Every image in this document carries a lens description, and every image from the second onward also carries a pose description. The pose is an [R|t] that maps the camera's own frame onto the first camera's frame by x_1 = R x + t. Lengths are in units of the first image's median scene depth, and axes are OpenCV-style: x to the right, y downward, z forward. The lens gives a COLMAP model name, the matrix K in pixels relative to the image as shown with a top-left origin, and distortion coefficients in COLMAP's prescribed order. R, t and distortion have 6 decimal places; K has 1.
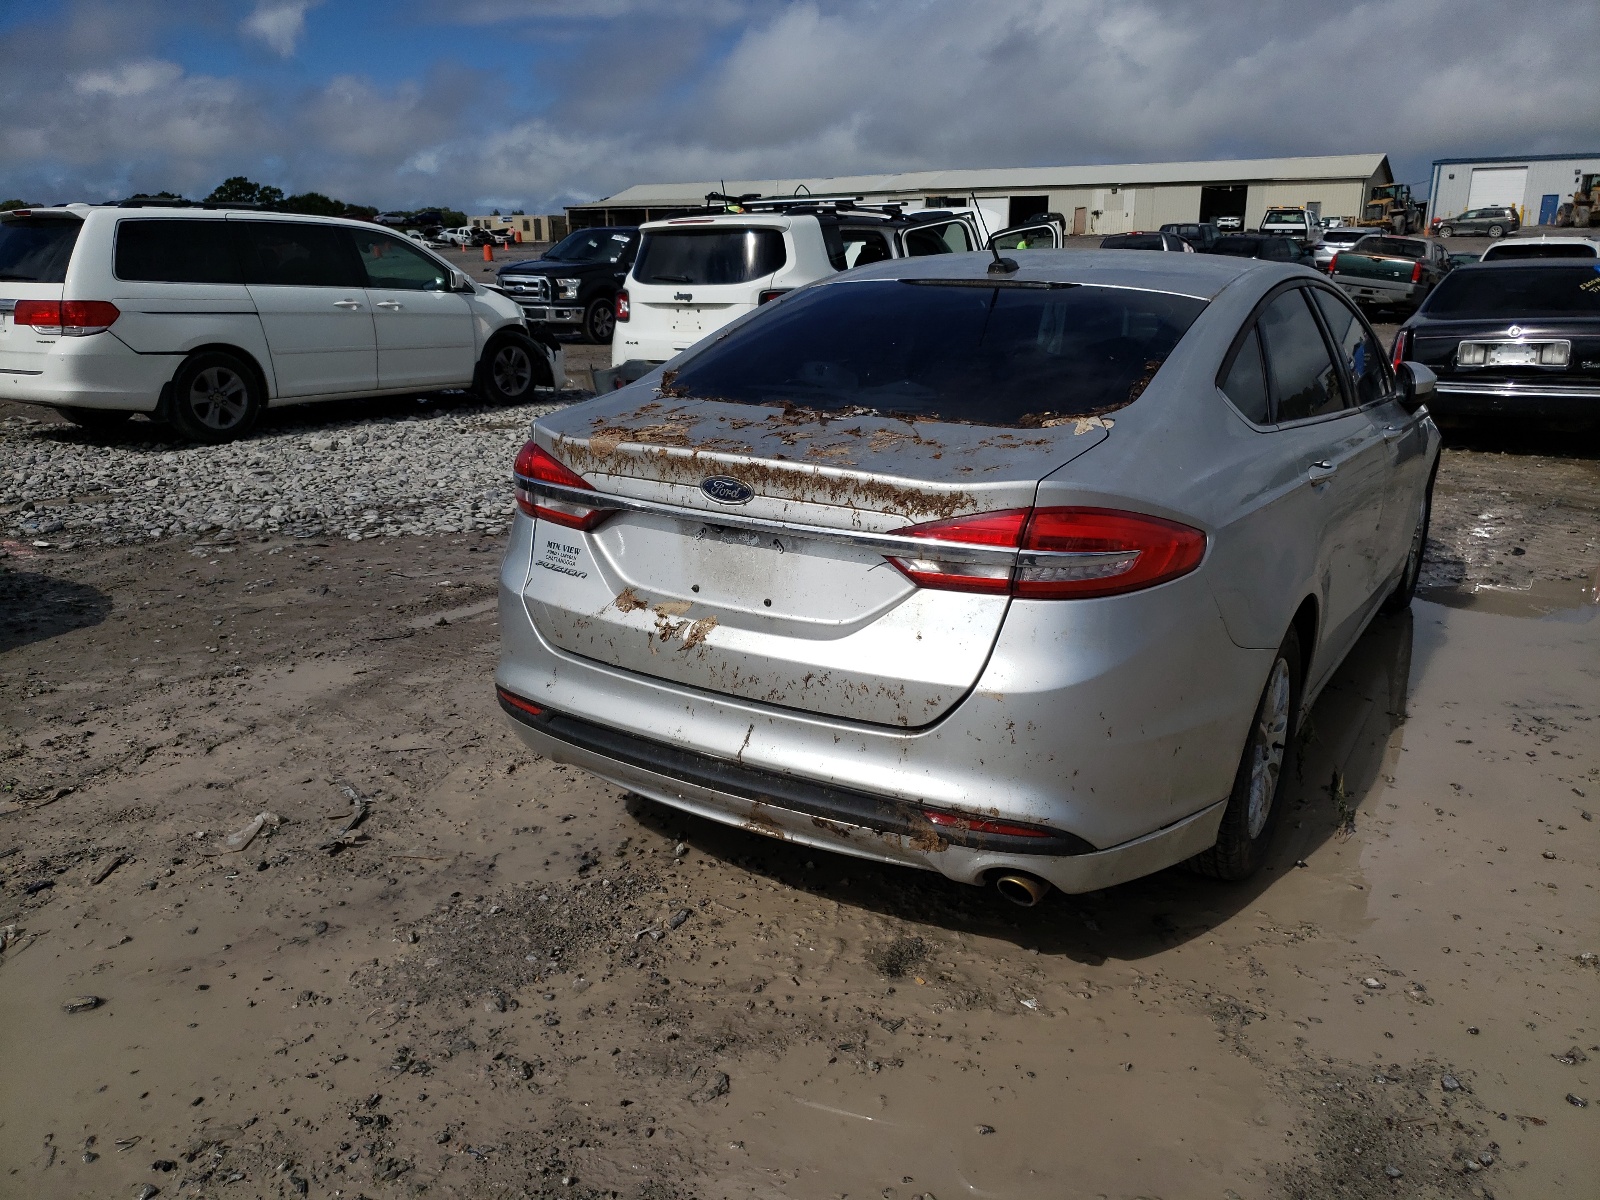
lens RADIAL K [[1225.8, 0, 805.1], [0, 1225.8, 591.0], [0, 0, 1]] dist [0.083036, -0.070565]
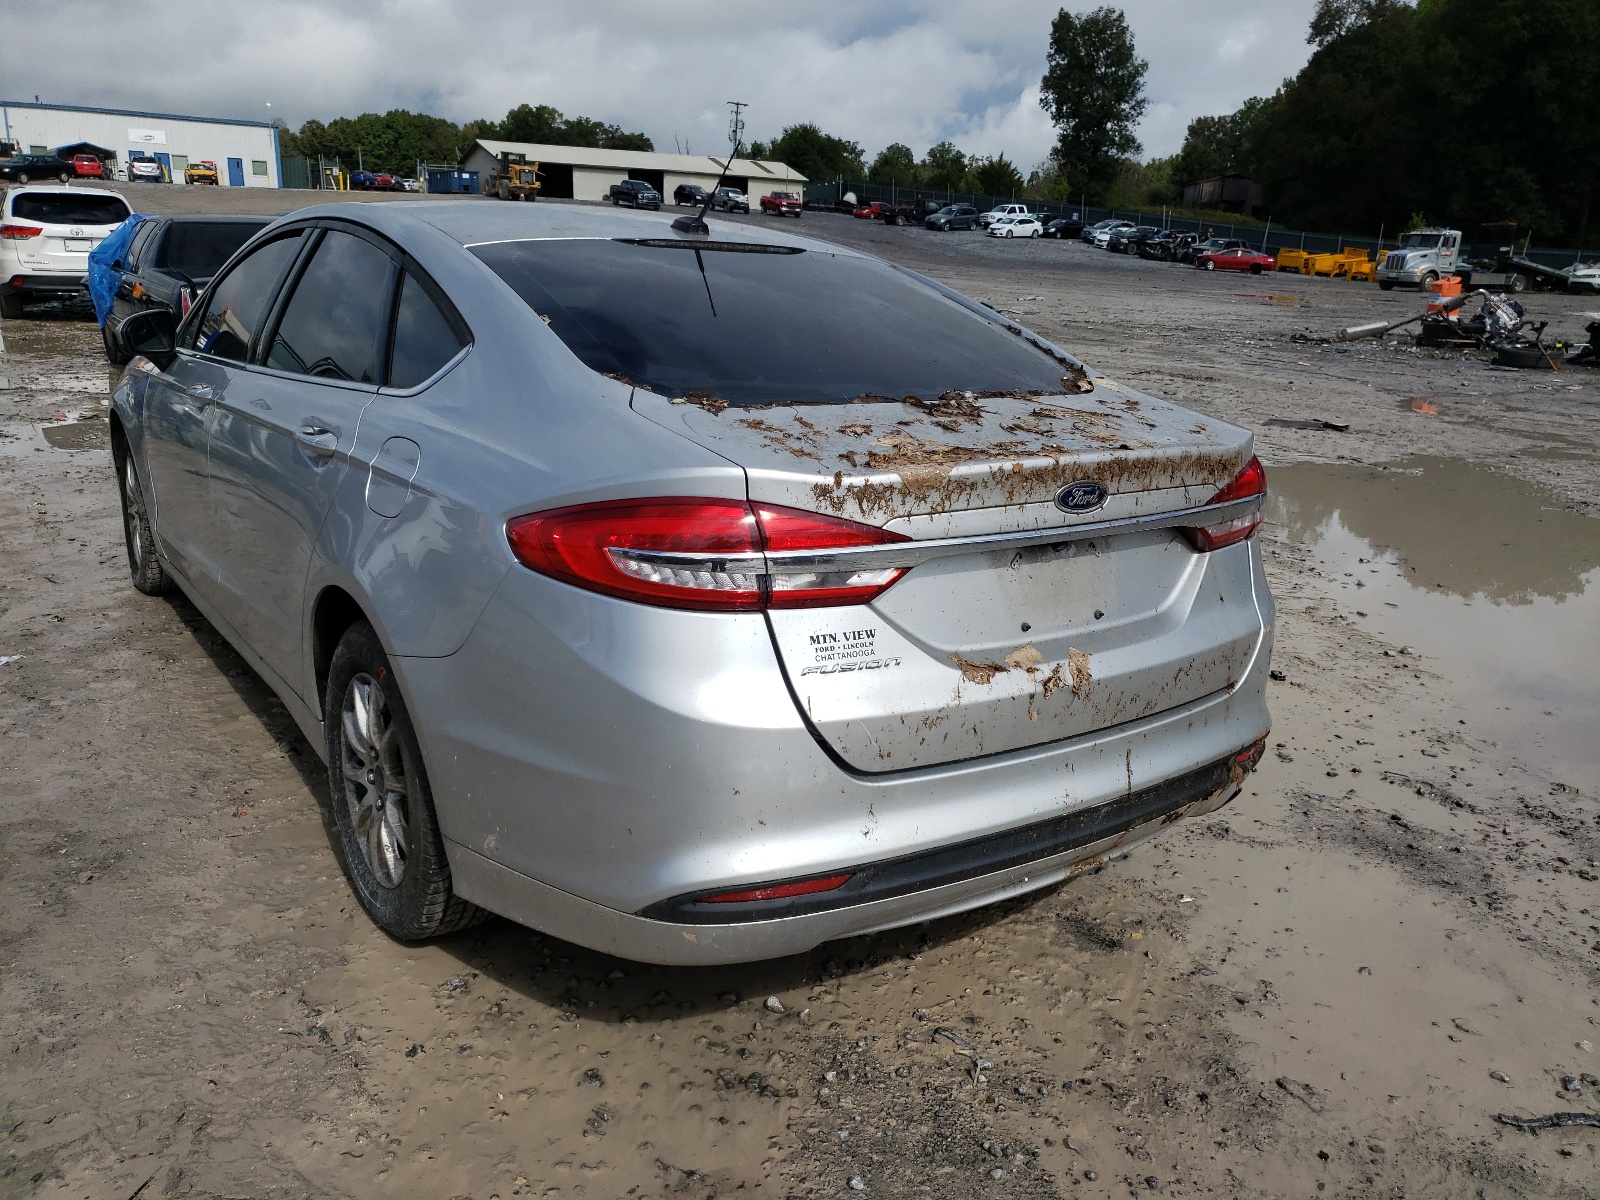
lens RADIAL K [[1253.5, 0, 800.0], [0, 1253.5, 600.0], [0, 0, 1]] dist [0.007903, 0.013907]
pose [[0.402111, -0.246769, 0.881710, -0.911258], [0.209339, 0.962266, 0.173844, -0.202640], [-0.891338, 0.114672, 0.438596, 0.792415]]
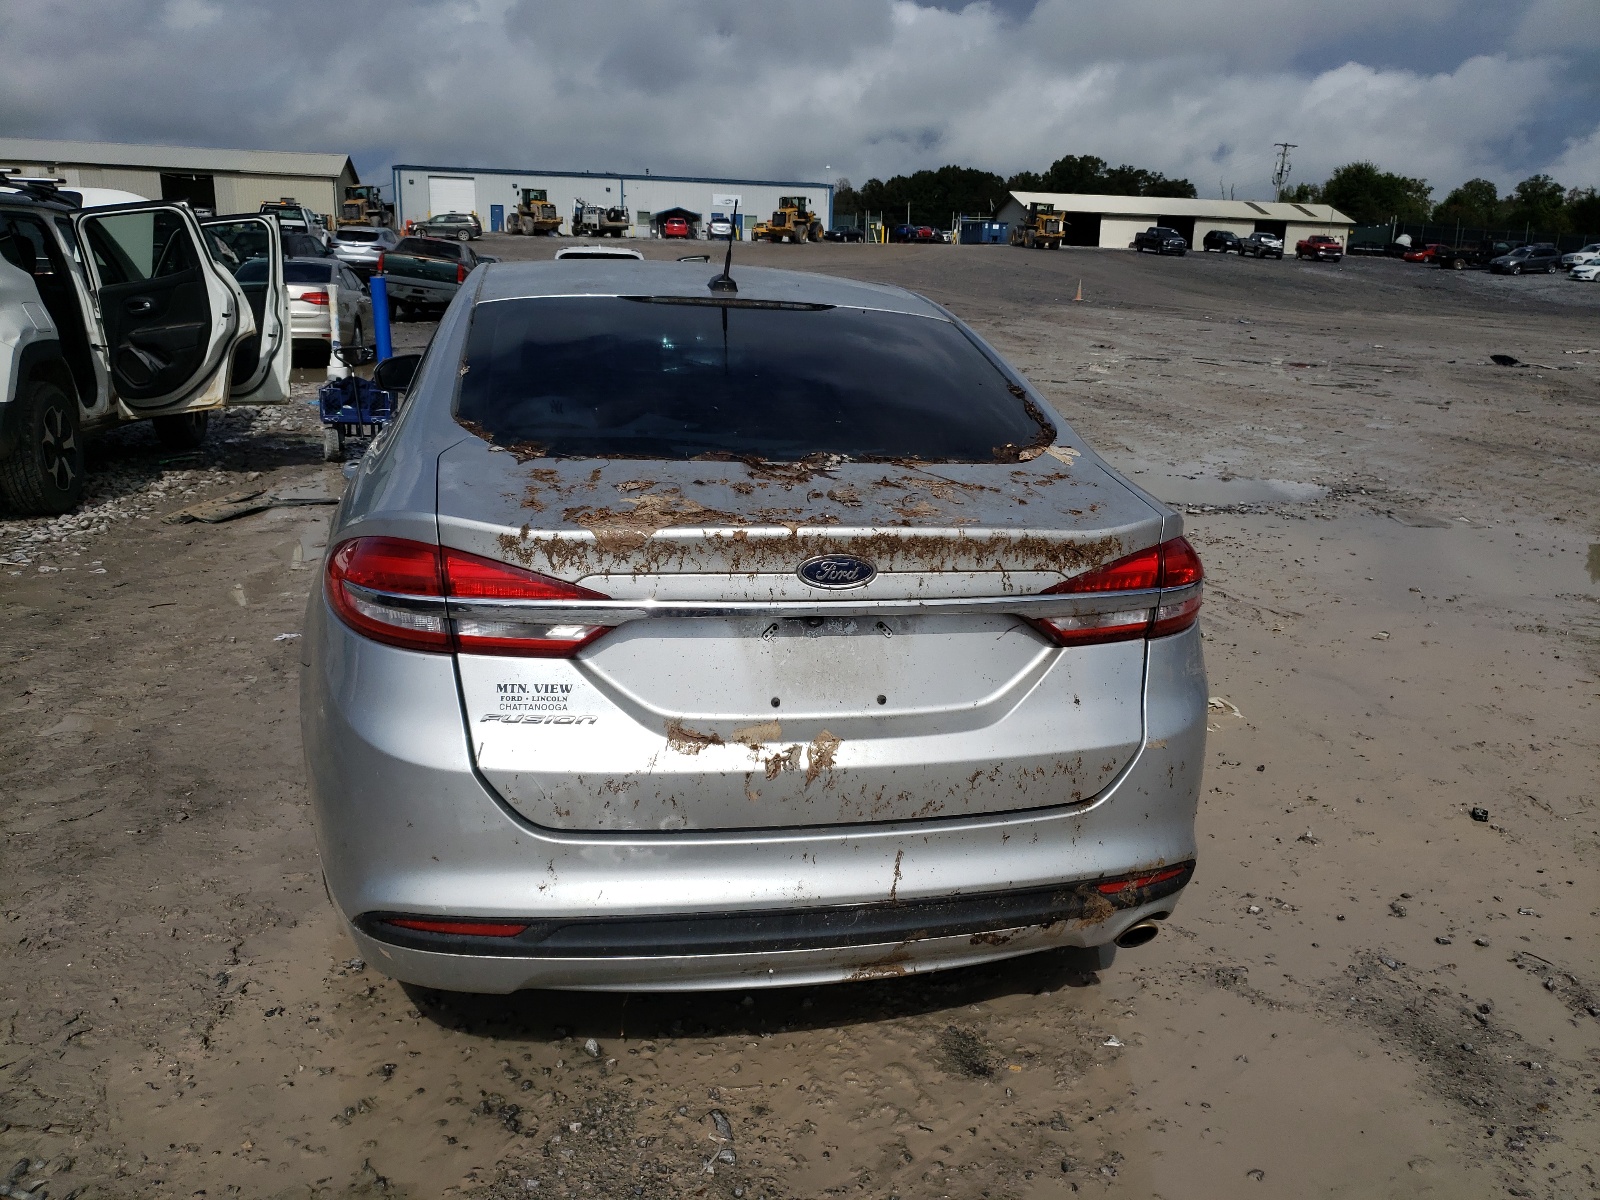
lens RADIAL K [[1253.5, 0, 800.0], [0, 1253.5, 600.0], [0, 0, 1]] dist [0.007903, 0.013907]
pose [[0.729734, -0.161179, 0.664462, -0.614088], [0.156351, 0.985405, 0.067321, -0.121042], [-0.665615, 0.054763, 0.744284, 0.409473]]
